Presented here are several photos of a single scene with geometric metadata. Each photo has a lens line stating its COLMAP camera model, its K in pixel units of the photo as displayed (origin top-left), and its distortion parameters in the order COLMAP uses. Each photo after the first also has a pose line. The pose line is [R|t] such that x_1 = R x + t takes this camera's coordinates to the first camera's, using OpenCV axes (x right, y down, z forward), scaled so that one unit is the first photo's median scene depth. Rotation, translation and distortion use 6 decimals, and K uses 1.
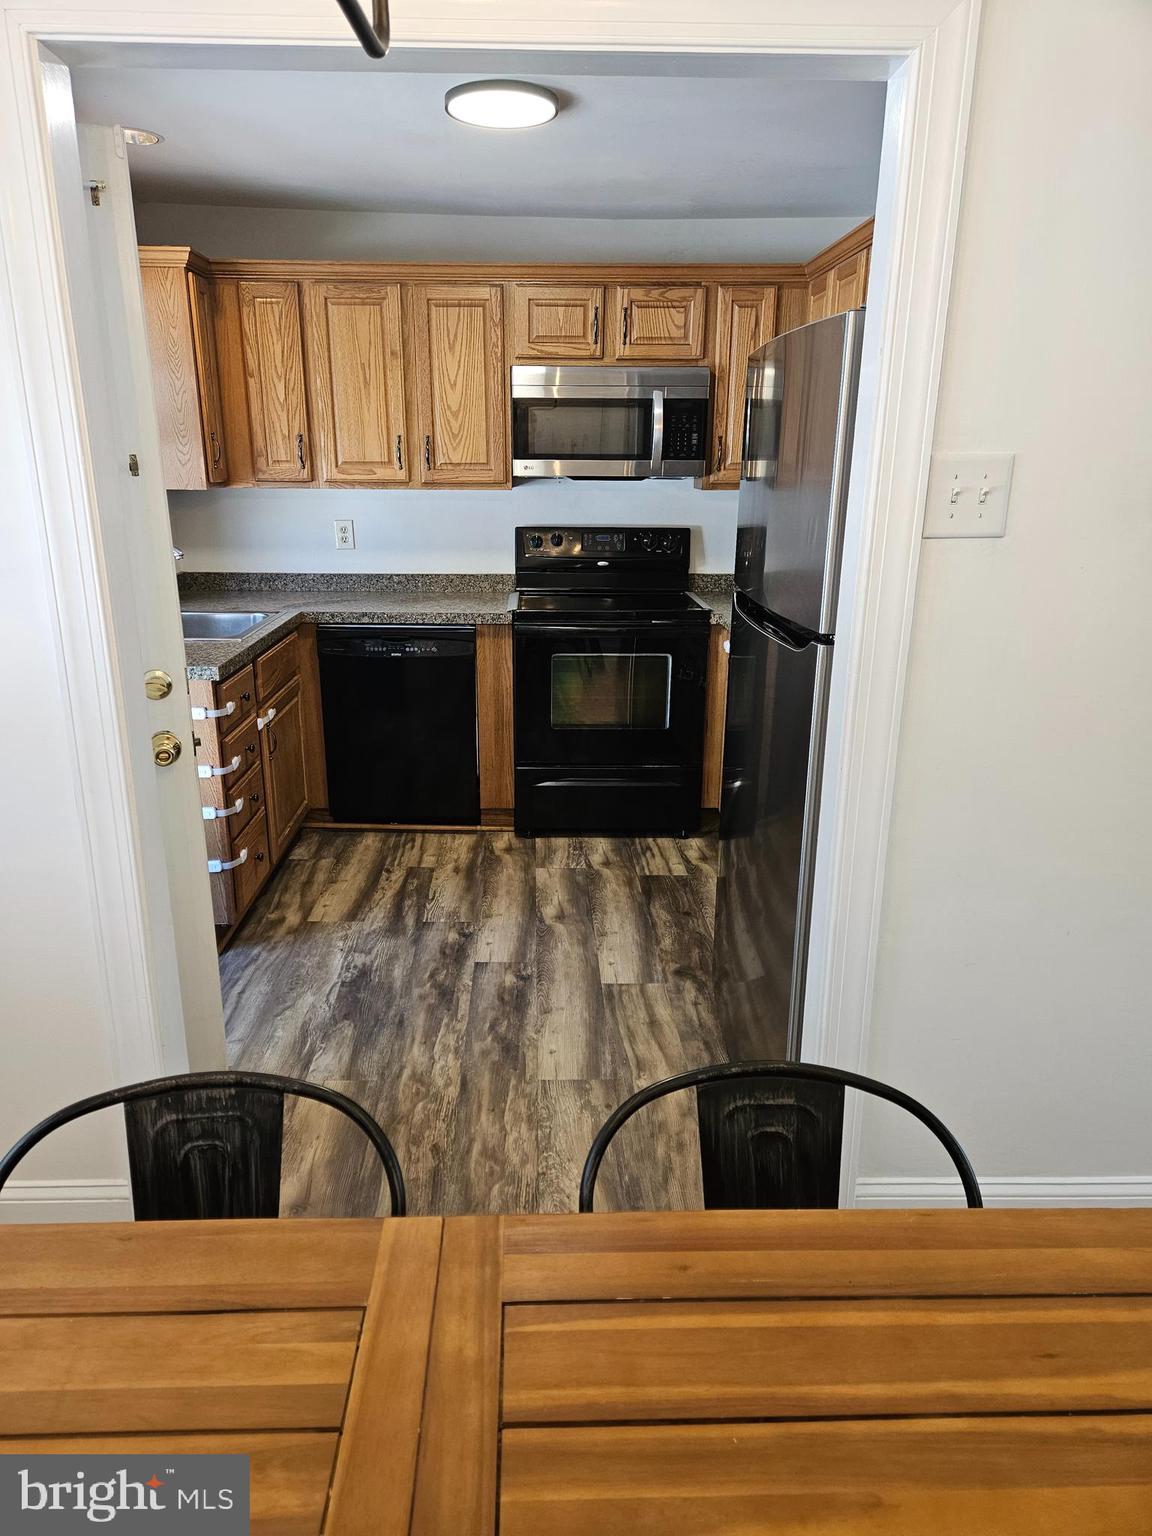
lens RADIAL K [[1015.3, 0, 560.7], [0, 1015.3, 753.7], [0, 0, 1]] dist [0.090229, -0.069974]
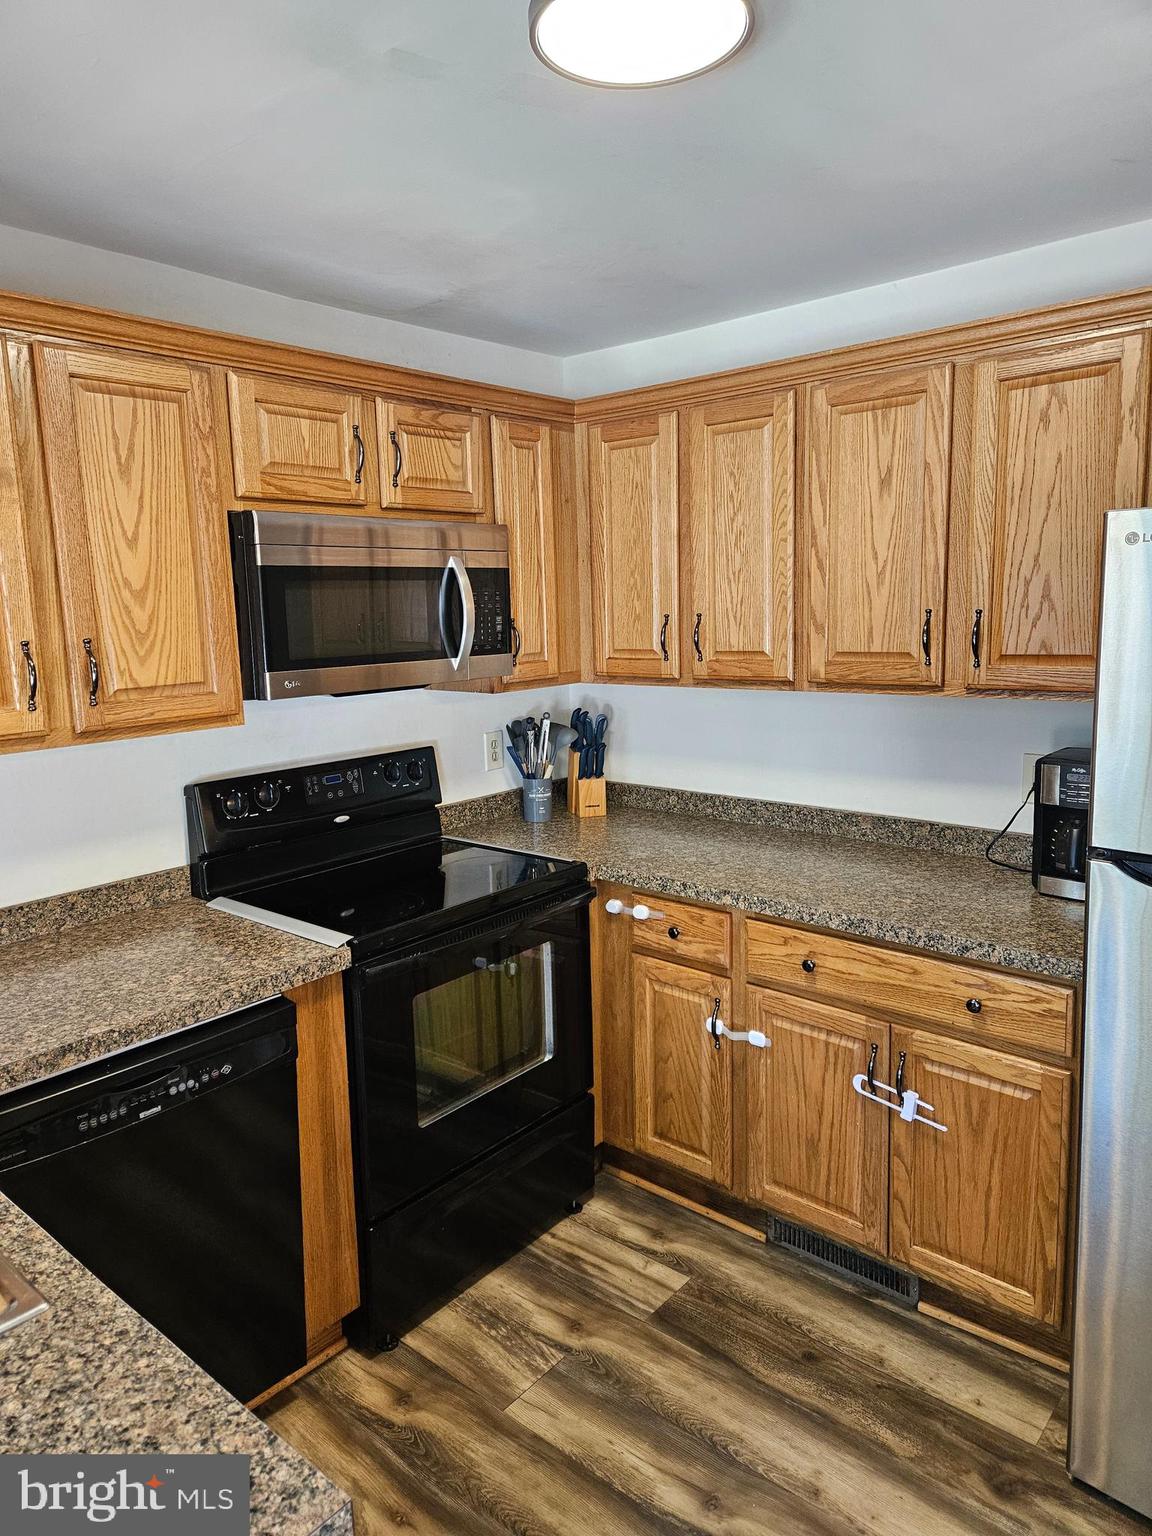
lens RADIAL K [[1015.3, 0, 568.2], [0, 1015.3, 747.0], [0, 0, 1]] dist [0.090229, -0.069974]
pose [[0.675646, -0.130914, 0.725509, -0.347559], [0.240169, 0.969508, -0.048721, -0.186934], [-0.697009, 0.207163, 0.686486, 0.529476]]
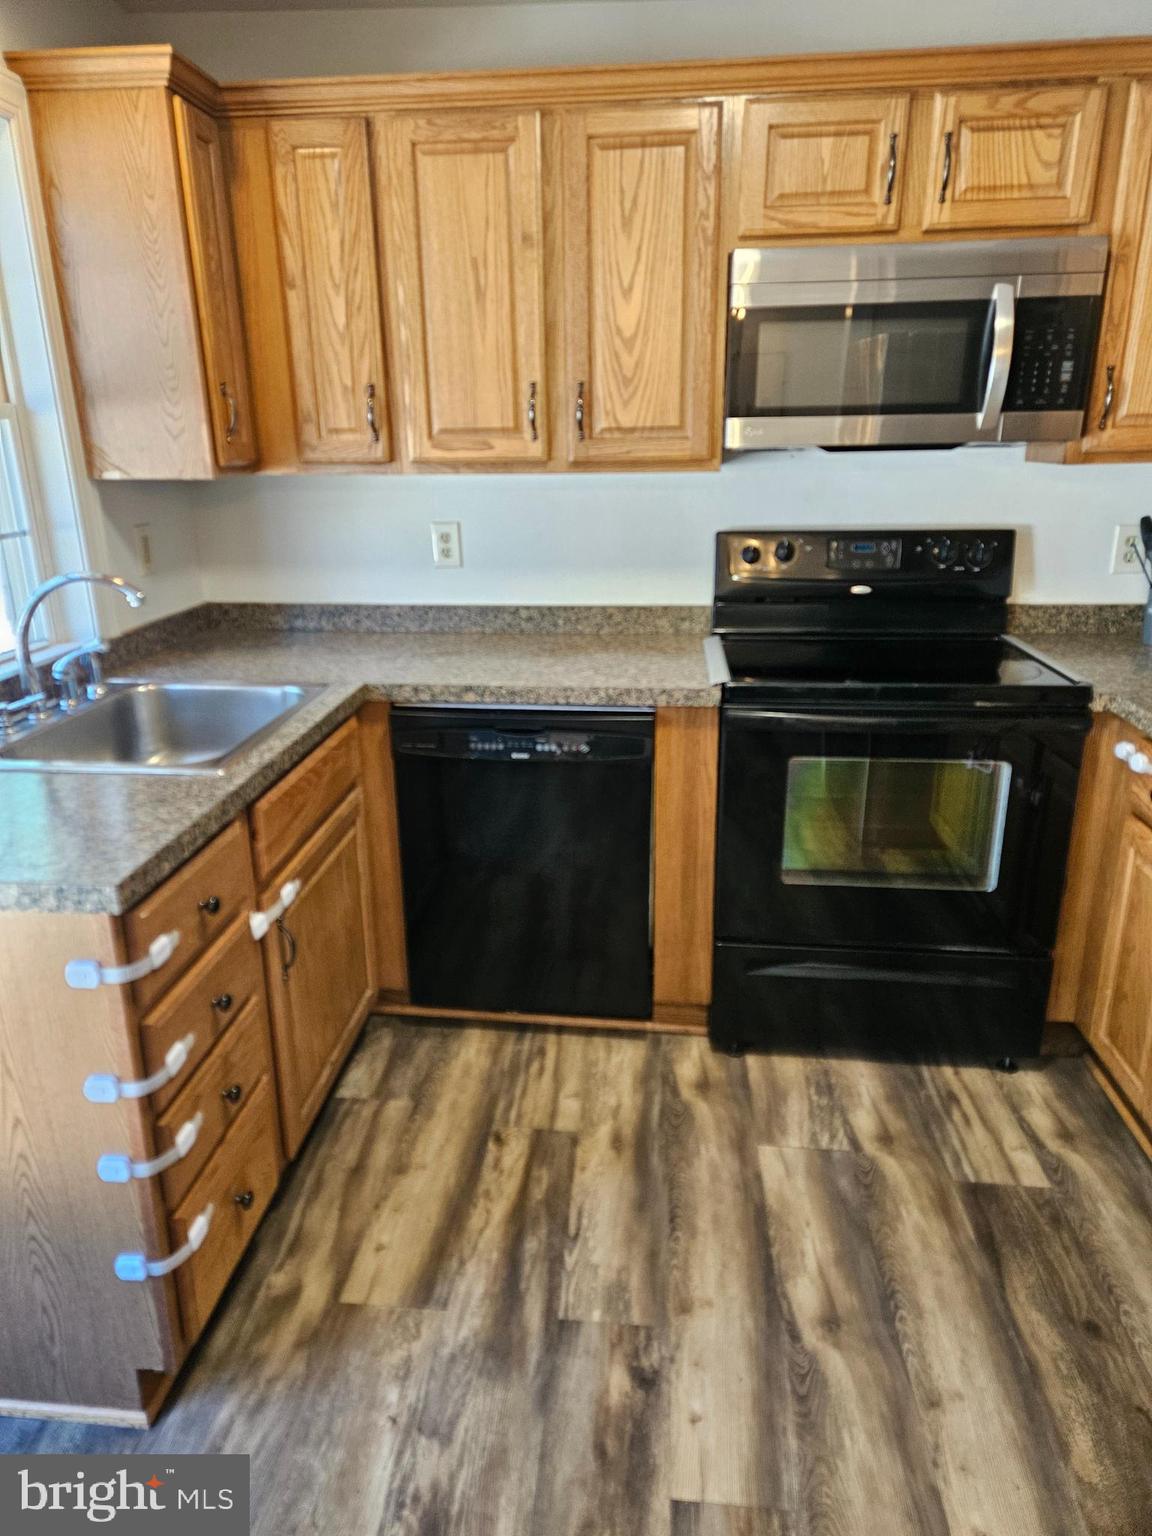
lens RADIAL K [[1015.3, 0, 571.9], [0, 1015.3, 739.0], [0, 0, 1]] dist [0.090229, -0.069974]
pose [[0.993036, 0.019686, -0.116151, -0.064382], [-0.018204, 0.999739, 0.013807, -0.116142], [0.116392, -0.011596, 0.993136, 0.424870]]
